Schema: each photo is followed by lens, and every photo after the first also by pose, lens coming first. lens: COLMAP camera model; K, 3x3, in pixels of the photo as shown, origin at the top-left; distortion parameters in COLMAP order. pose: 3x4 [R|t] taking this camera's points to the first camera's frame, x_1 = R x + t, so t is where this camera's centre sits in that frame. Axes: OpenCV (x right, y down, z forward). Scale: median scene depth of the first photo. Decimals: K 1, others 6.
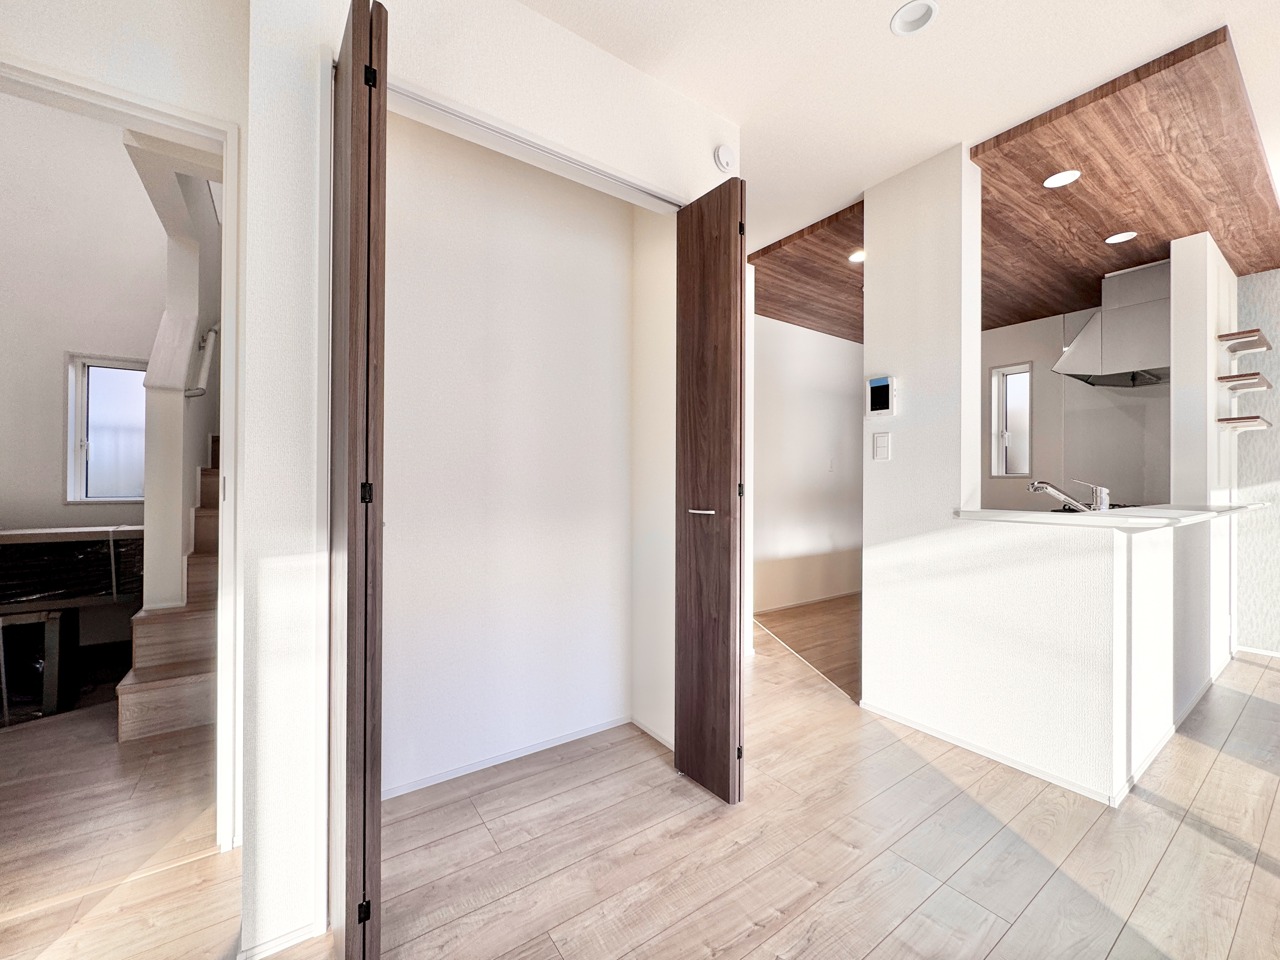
lens RADIAL K [[508.2, 0, 638.7], [0, 508.2, 478.8], [0, 0, 1]] dist [0.001180, -0.000042]
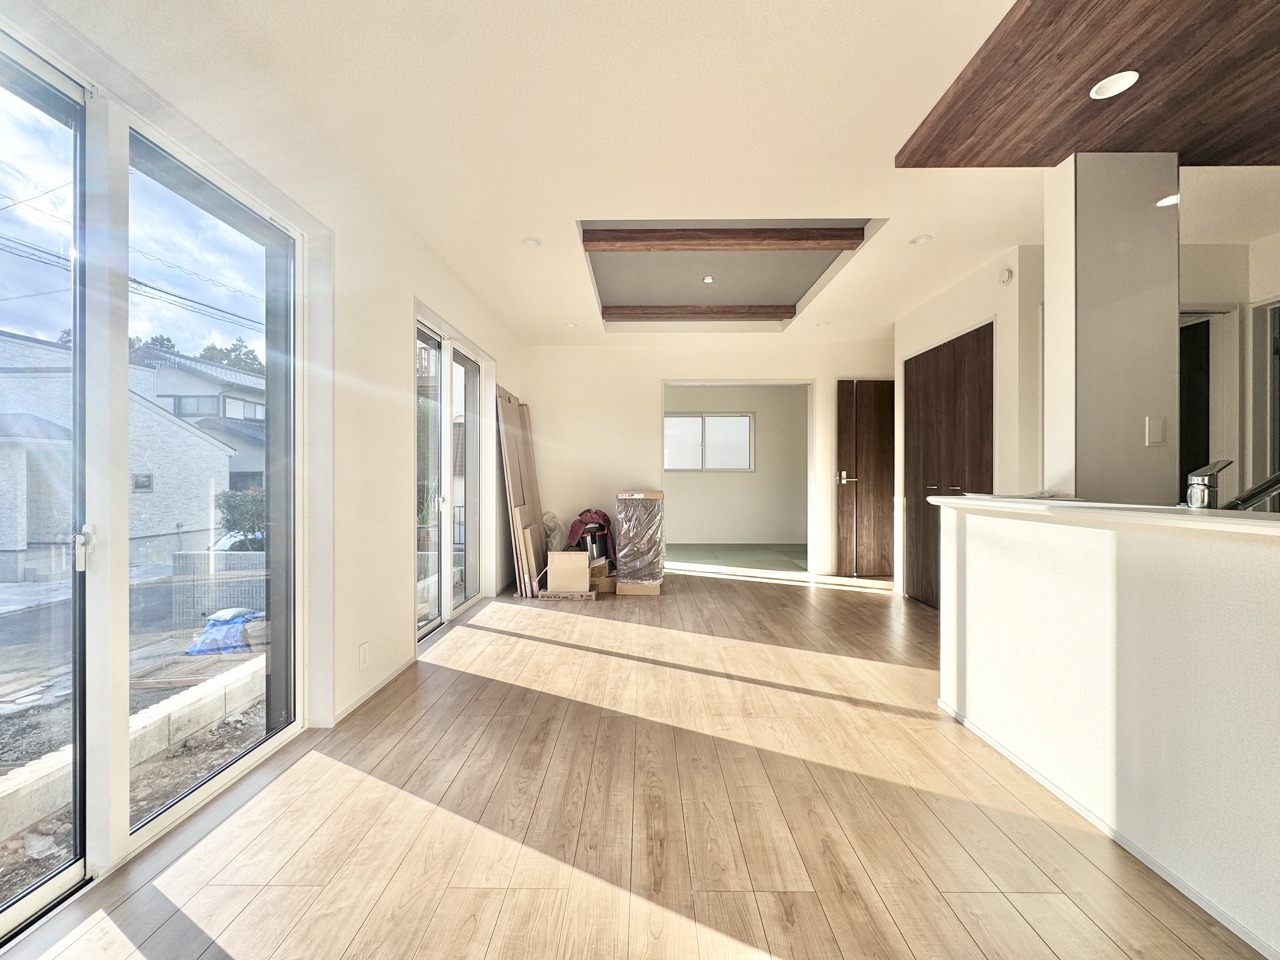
lens RADIAL K [[508.2, 0, 638.7], [0, 508.2, 478.8], [0, 0, 1]] dist [0.001180, -0.000042]
pose [[-0.581458, -0.003537, -0.813569, 2.025907], [0.000648, 0.999988, -0.004810, 0.029359], [0.813576, -0.003324, -0.581449, 0.912598]]
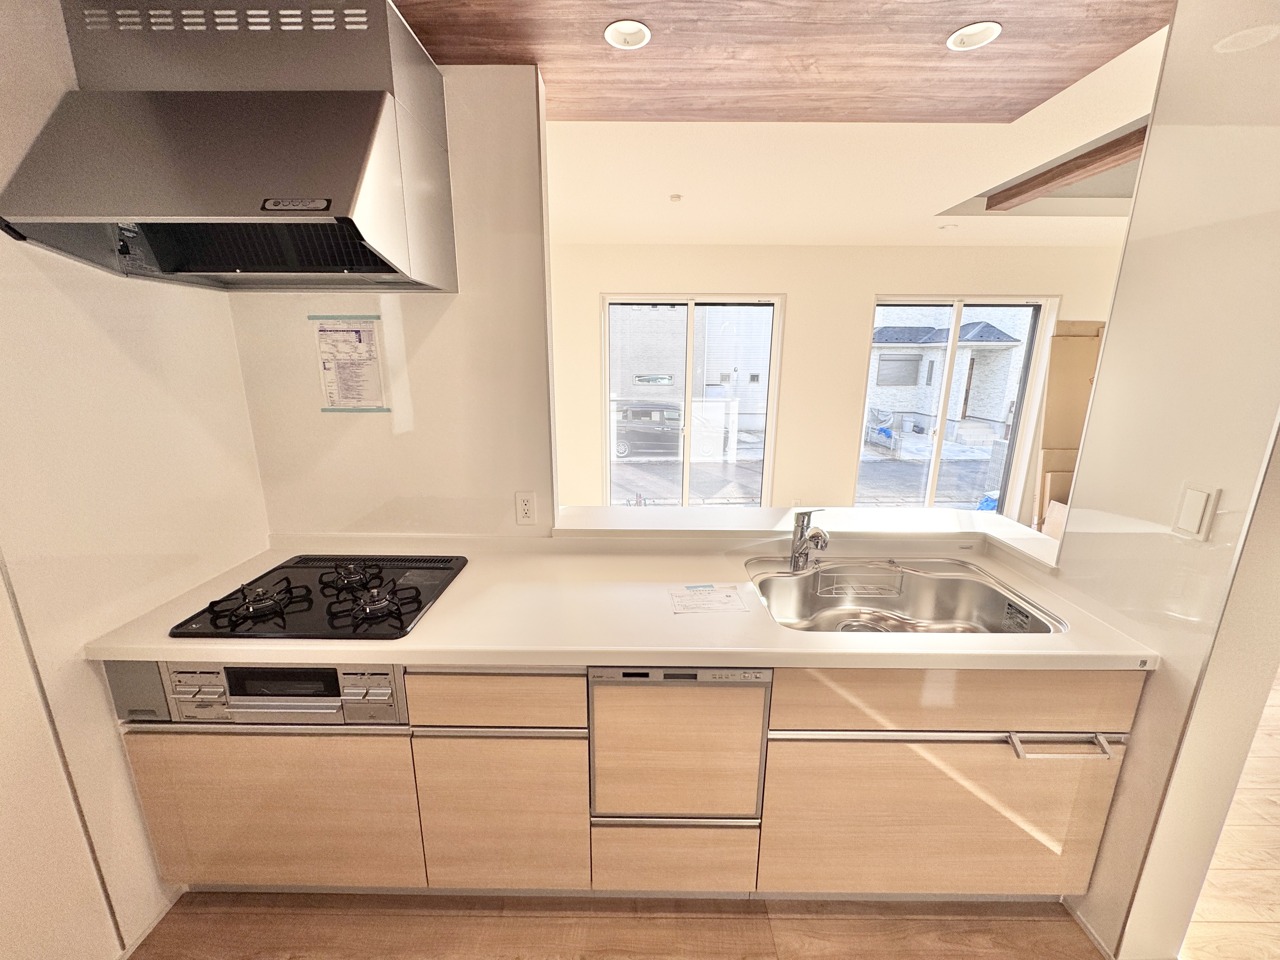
lens RADIAL K [[508.2, 0, 638.7], [0, 508.2, 478.8], [0, 0, 1]] dist [0.001180, -0.000042]
pose [[-0.812899, -0.148548, 0.563142, 0.777650], [-0.011476, 0.970823, 0.239522, -0.230143], [-0.582292, 0.188245, -0.790886, 1.938778]]
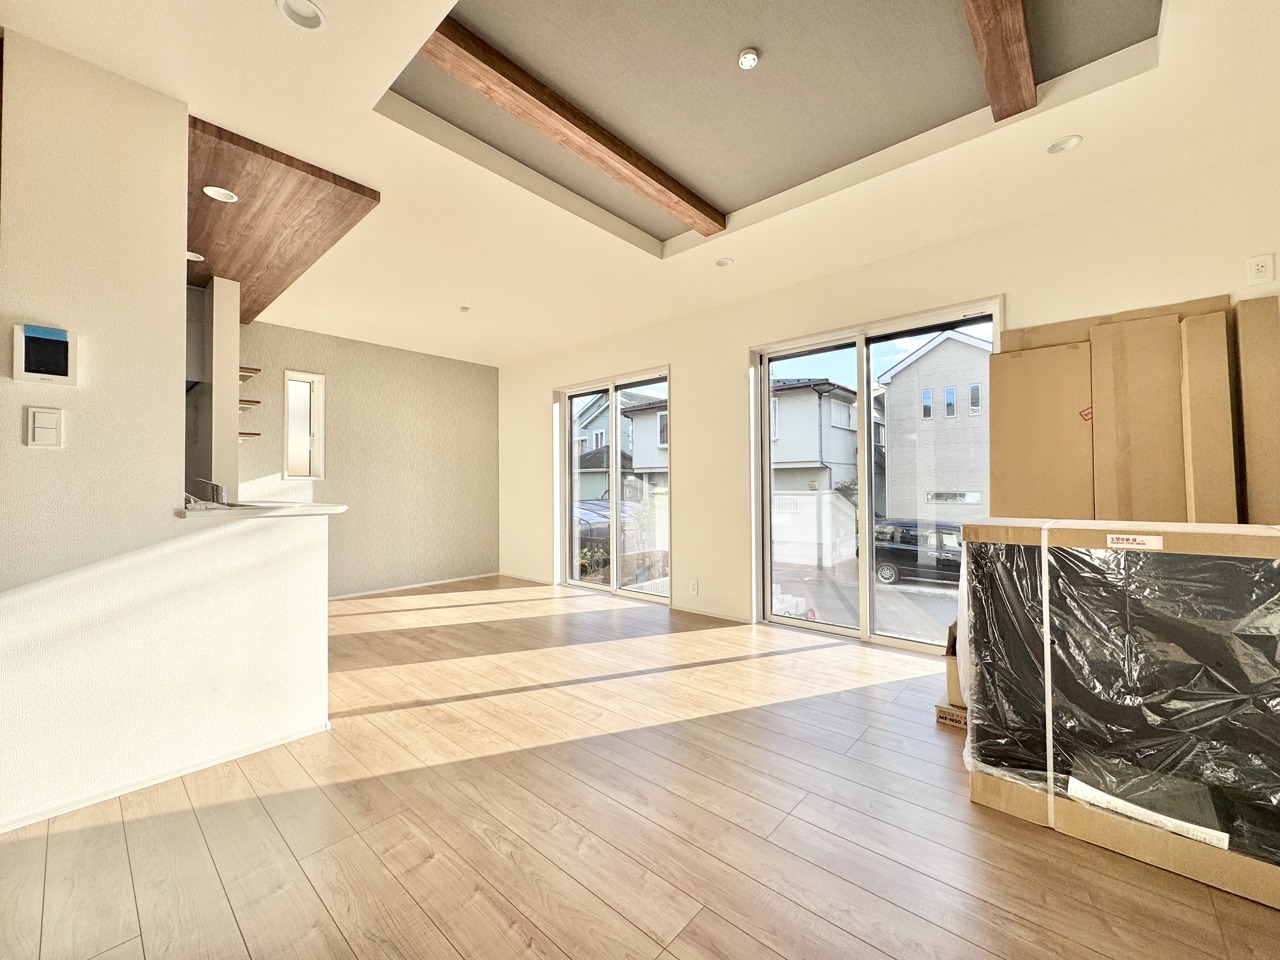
lens RADIAL K [[508.2, 0, 638.7], [0, 508.2, 478.8], [0, 0, 1]] dist [0.001180, -0.000042]
pose [[-0.229864, 0.010788, 0.973163, -0.416937], [0.003044, 0.999942, -0.010366, 0.017375], [-0.973218, 0.000579, -0.229883, 0.422663]]
